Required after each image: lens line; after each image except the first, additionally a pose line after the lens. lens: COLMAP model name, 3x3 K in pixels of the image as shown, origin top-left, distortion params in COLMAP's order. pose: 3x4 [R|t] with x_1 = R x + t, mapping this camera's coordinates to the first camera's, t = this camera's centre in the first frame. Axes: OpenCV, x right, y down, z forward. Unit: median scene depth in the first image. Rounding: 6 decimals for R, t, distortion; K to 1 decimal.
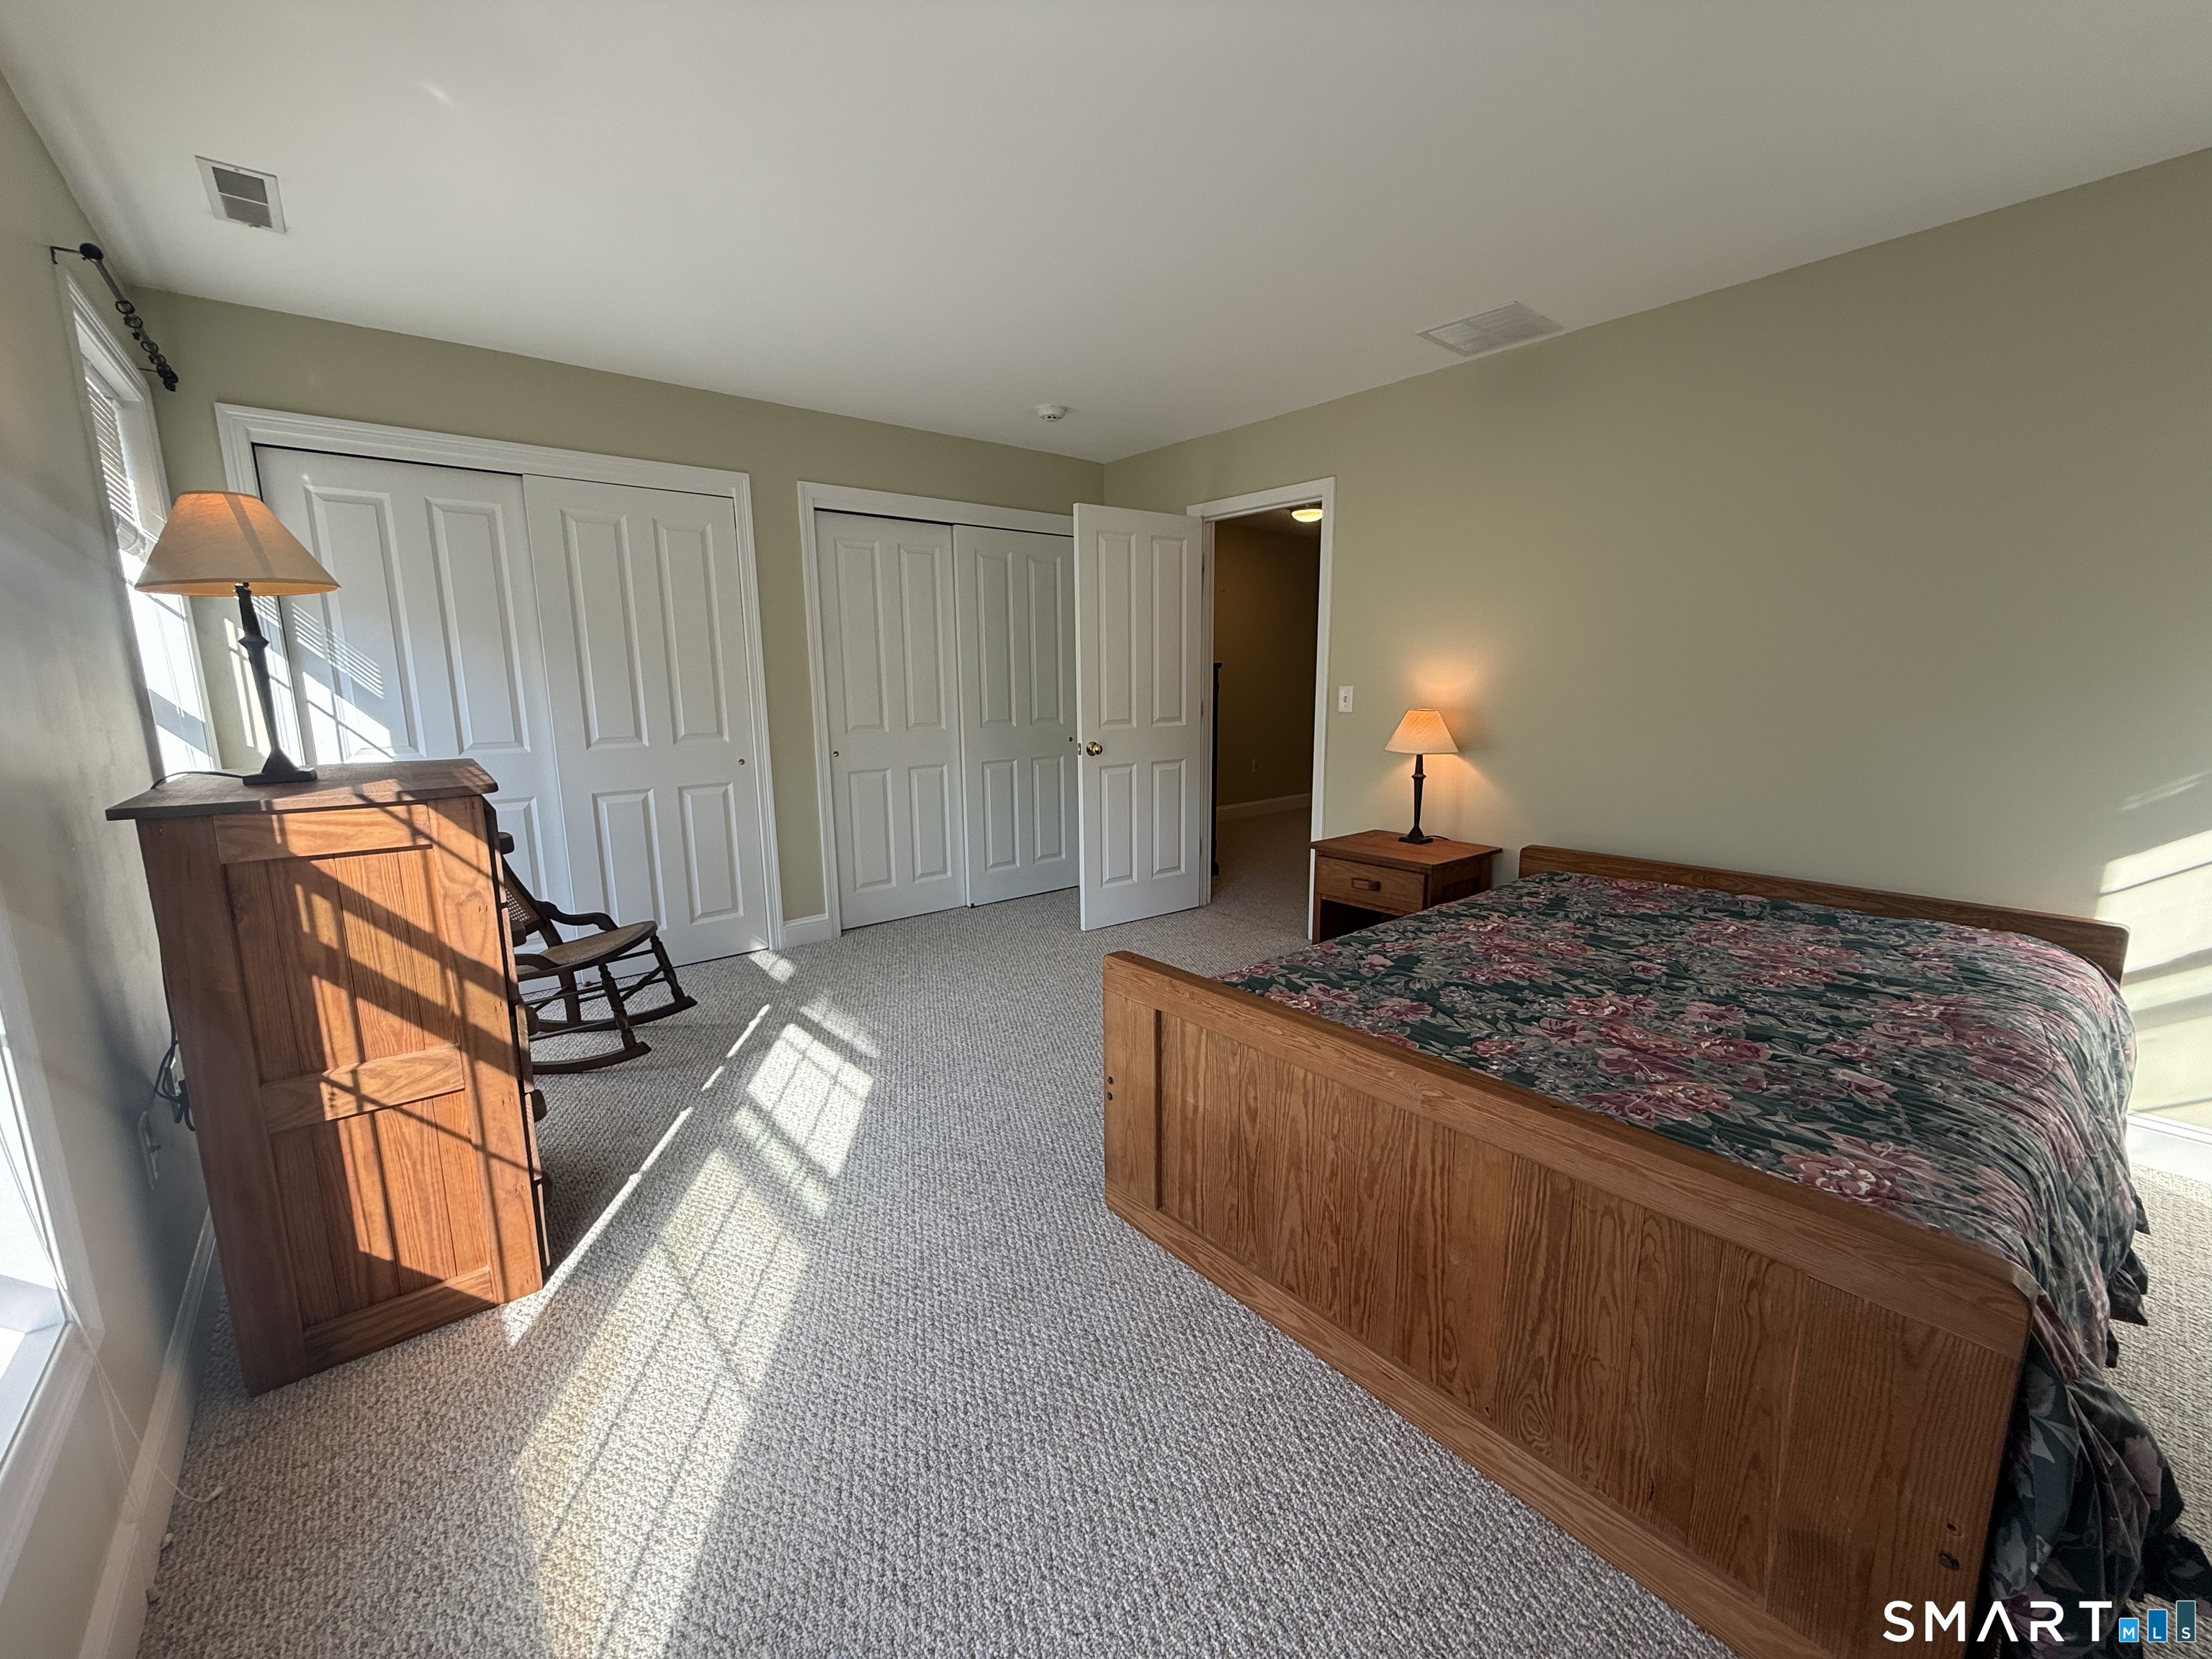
lens RADIAL K [[878.0, 0, 1099.2], [0, 878.0, 827.8], [0, 0, 1]] dist [-0.001937, -0.000119]
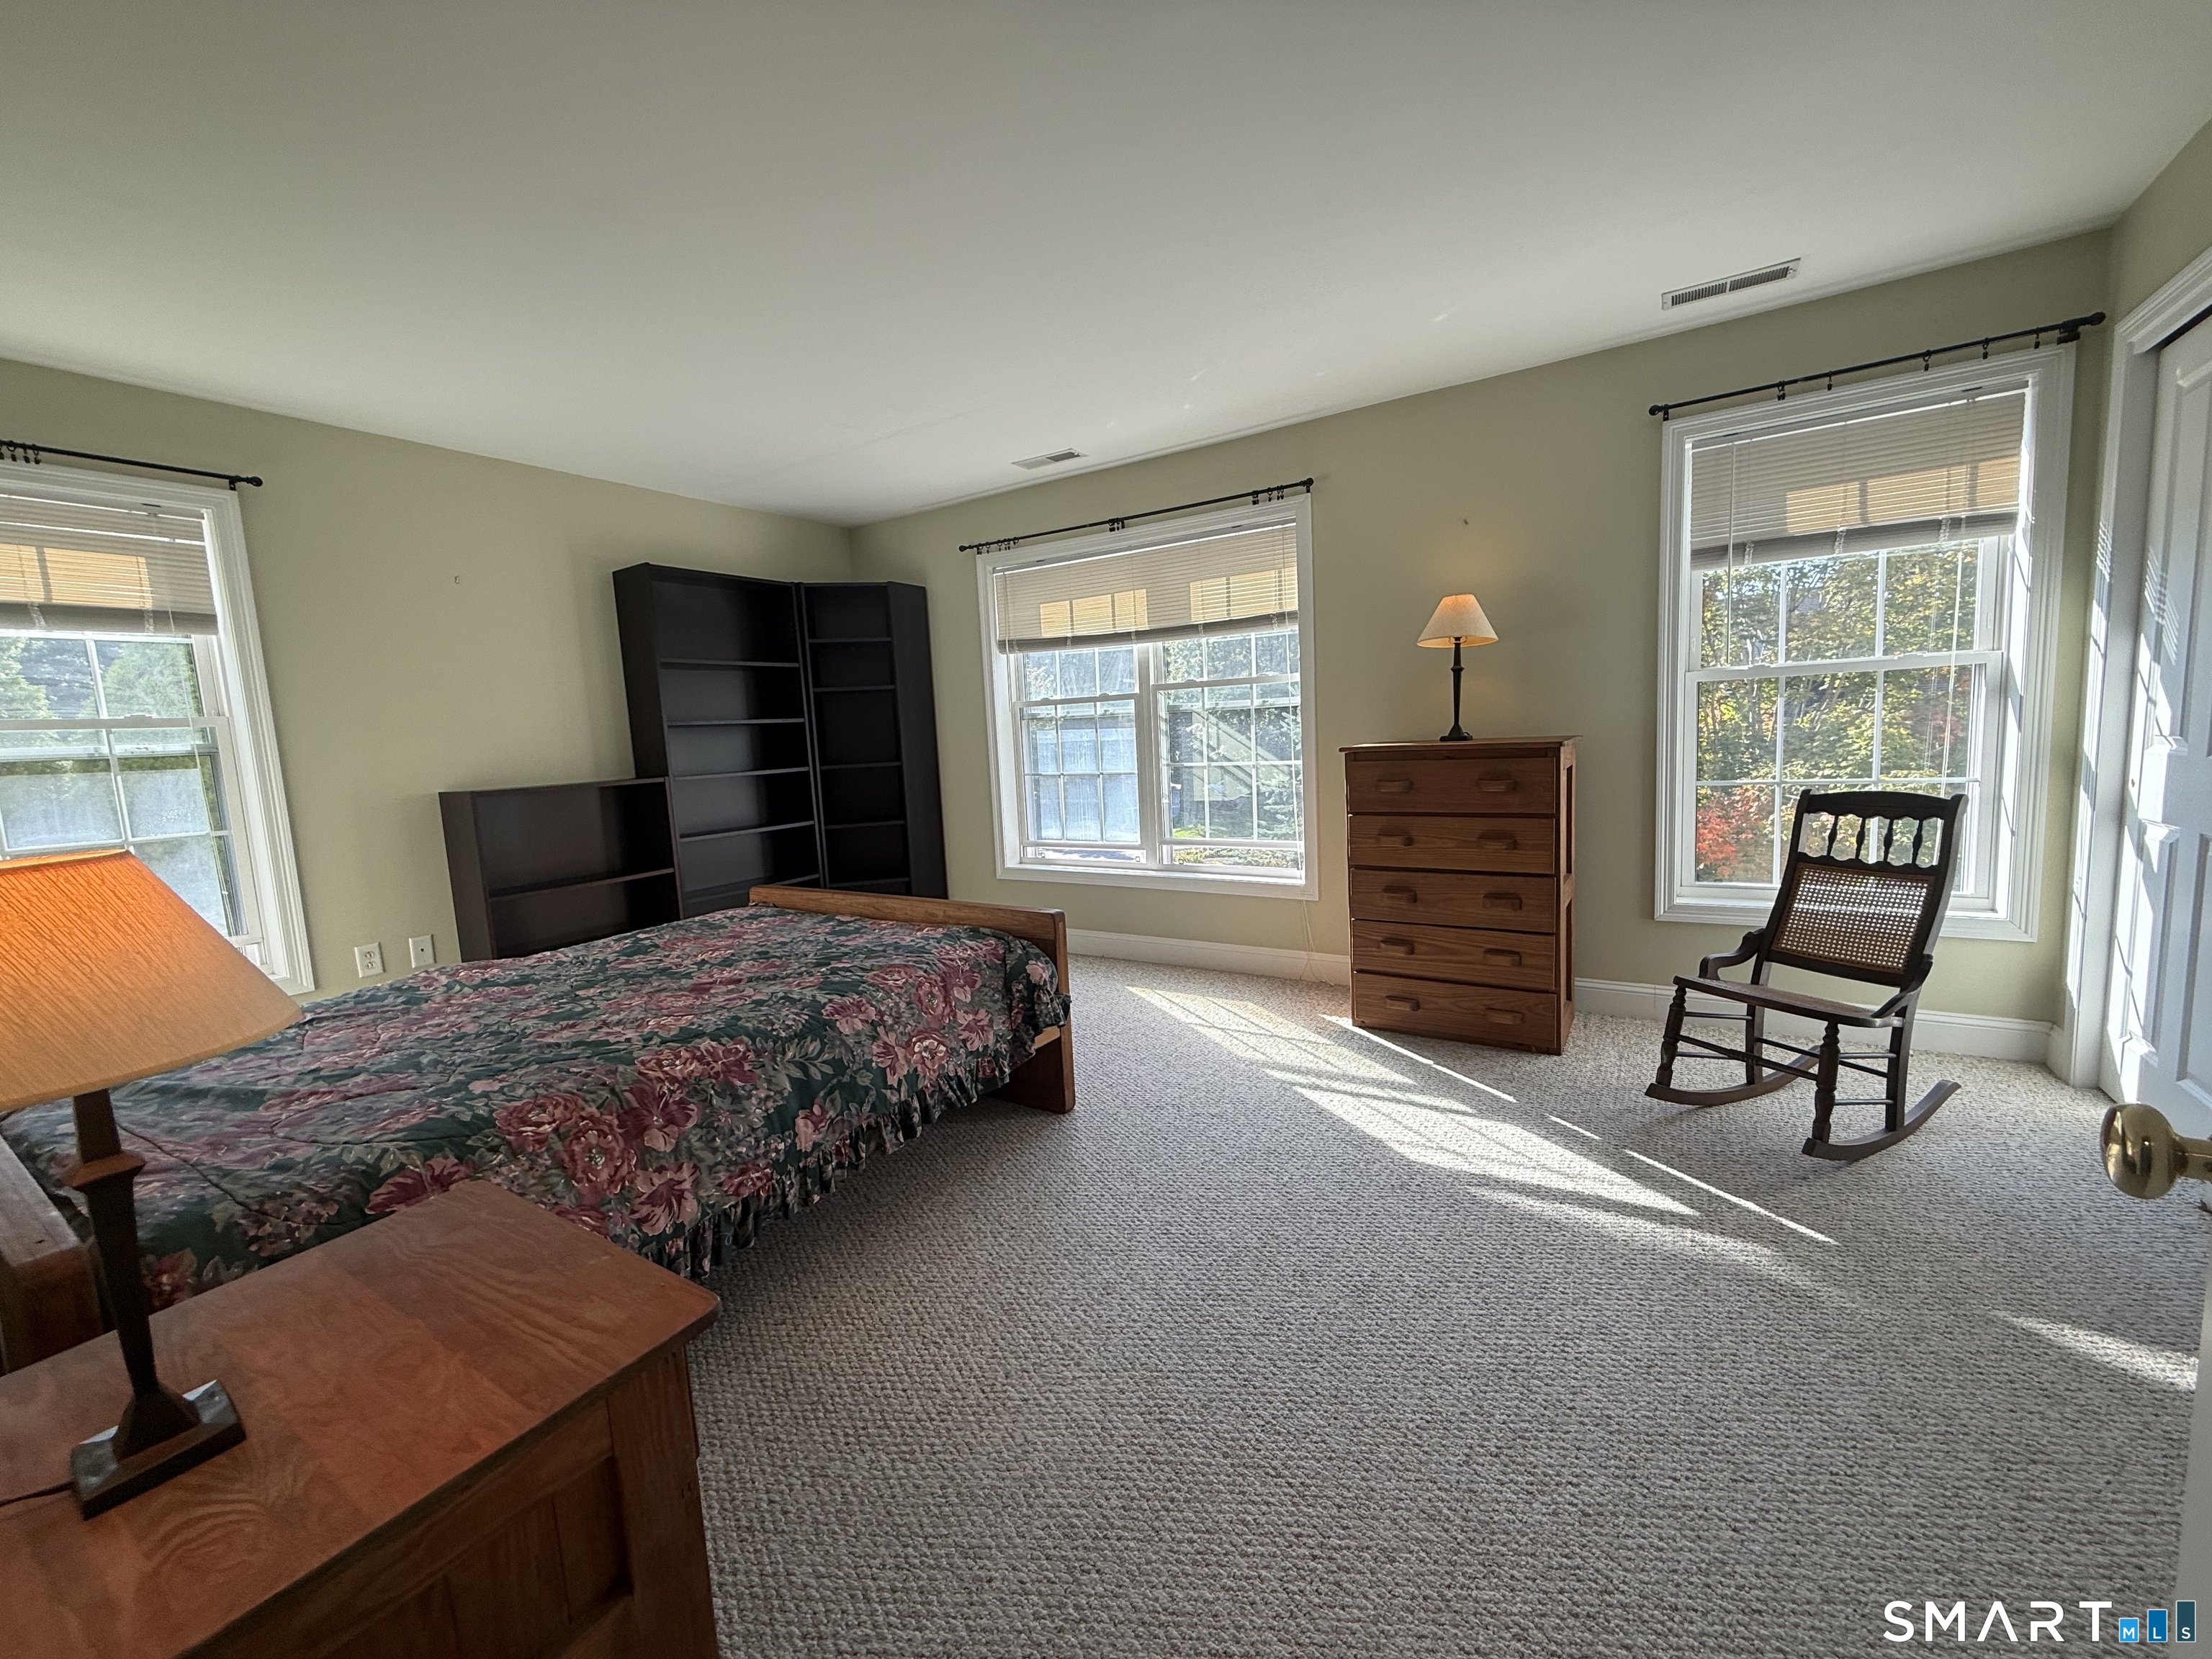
lens RADIAL K [[878.0, 0, 1099.2], [0, 878.0, 827.8], [0, 0, 1]] dist [-0.001937, -0.000119]
pose [[-0.947894, 0.109319, -0.299244, 0.277850], [0.022557, 0.959958, 0.279235, -0.294948], [0.317787, 0.257935, -0.912404, 1.725778]]
